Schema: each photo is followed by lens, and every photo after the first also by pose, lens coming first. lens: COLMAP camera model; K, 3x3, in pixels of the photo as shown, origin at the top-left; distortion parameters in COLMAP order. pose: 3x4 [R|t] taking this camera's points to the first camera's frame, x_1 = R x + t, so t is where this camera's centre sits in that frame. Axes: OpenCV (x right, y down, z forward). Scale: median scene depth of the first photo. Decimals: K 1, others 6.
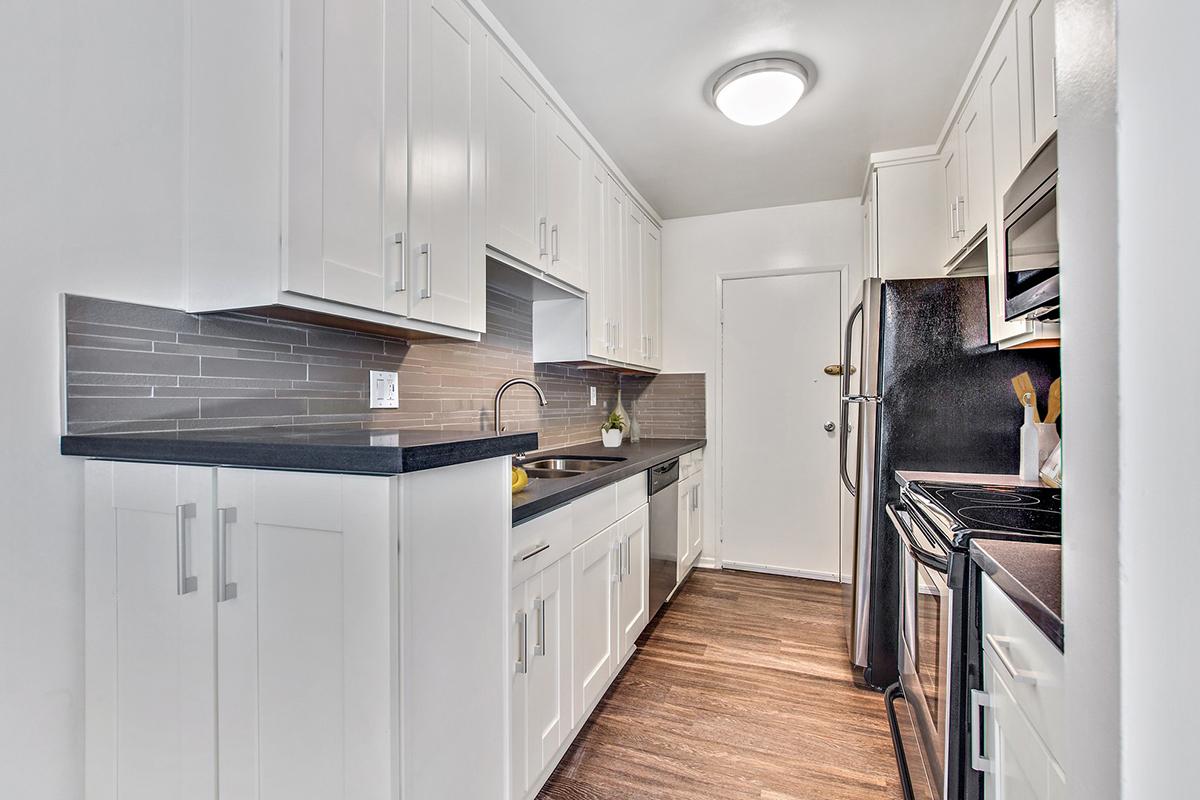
lens RADIAL K [[551.1, 0, 600.0], [0, 551.1, 400.0], [0, 0, 1]] dist [-0.000175, -0.000612]
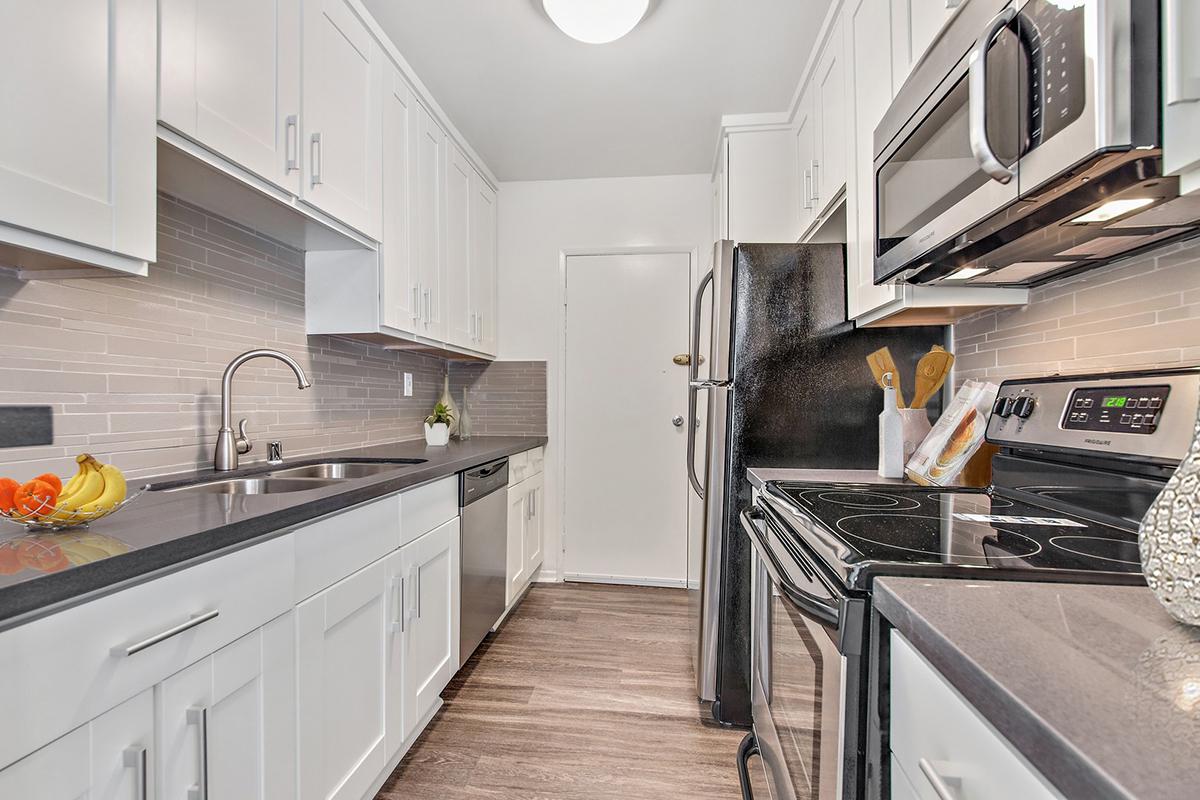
lens RADIAL K [[551.1, 0, 600.0], [0, 551.1, 400.0], [0, 0, 1]] dist [-0.000175, -0.000612]
pose [[0.969173, 0.007259, 0.246276, 0.091381], [-0.007046, 0.999974, -0.001747, 0.022594], [-0.246282, -0.000042, 0.969198, 0.201311]]
